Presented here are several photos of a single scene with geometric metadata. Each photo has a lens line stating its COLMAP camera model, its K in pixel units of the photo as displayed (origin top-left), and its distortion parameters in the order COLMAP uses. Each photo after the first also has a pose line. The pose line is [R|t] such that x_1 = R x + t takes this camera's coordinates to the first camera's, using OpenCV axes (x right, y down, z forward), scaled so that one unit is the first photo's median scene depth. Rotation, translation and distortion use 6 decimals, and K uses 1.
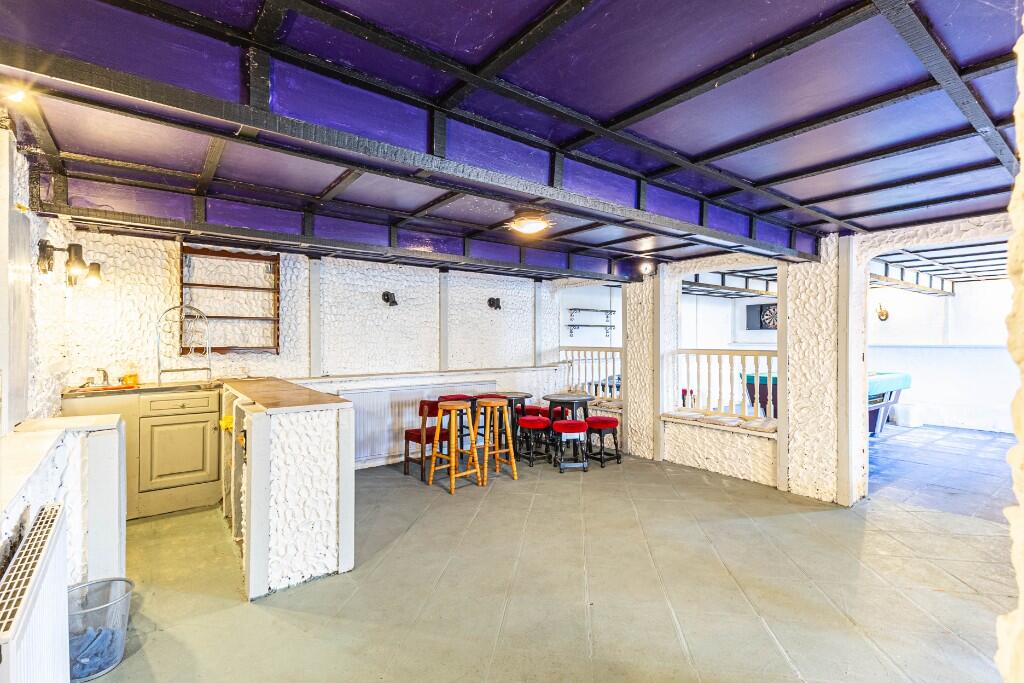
lens RADIAL K [[471.9, 0, 508.8], [0, 471.9, 338.9], [0, 0, 1]] dist [0.026254, 0.000077]
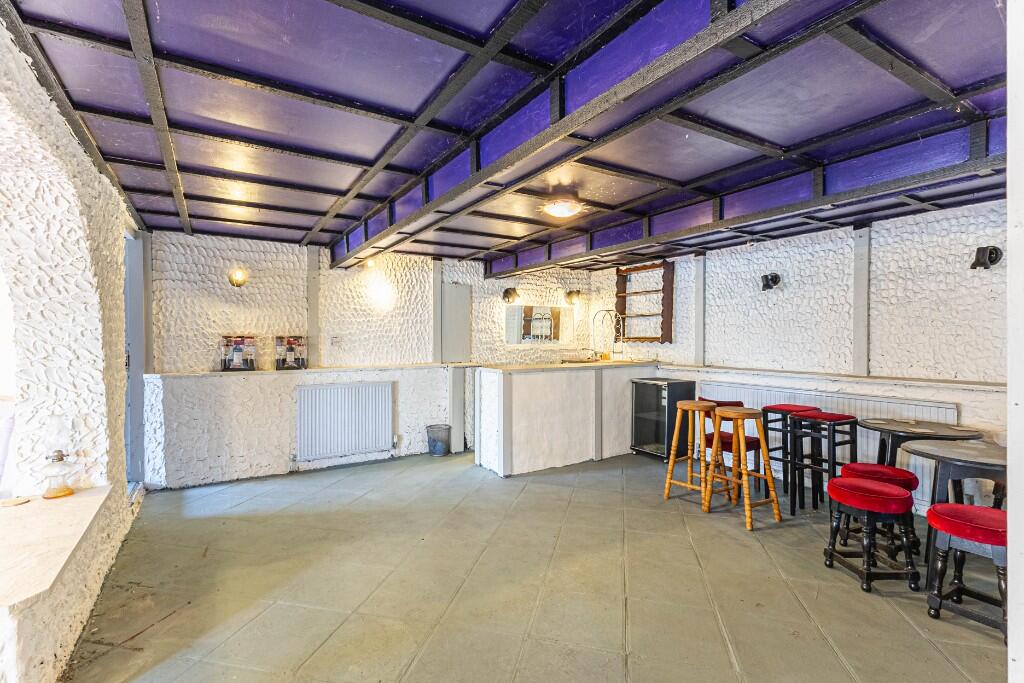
lens RADIAL K [[471.9, 0, 508.8], [0, 471.9, 338.9], [0, 0, 1]] dist [0.026254, 0.000077]
pose [[-0.088910, 0.005440, -0.996025, 0.704266], [0.001962, 0.999984, 0.005287, 0.012971], [0.996038, -0.001484, -0.088919, 0.675080]]
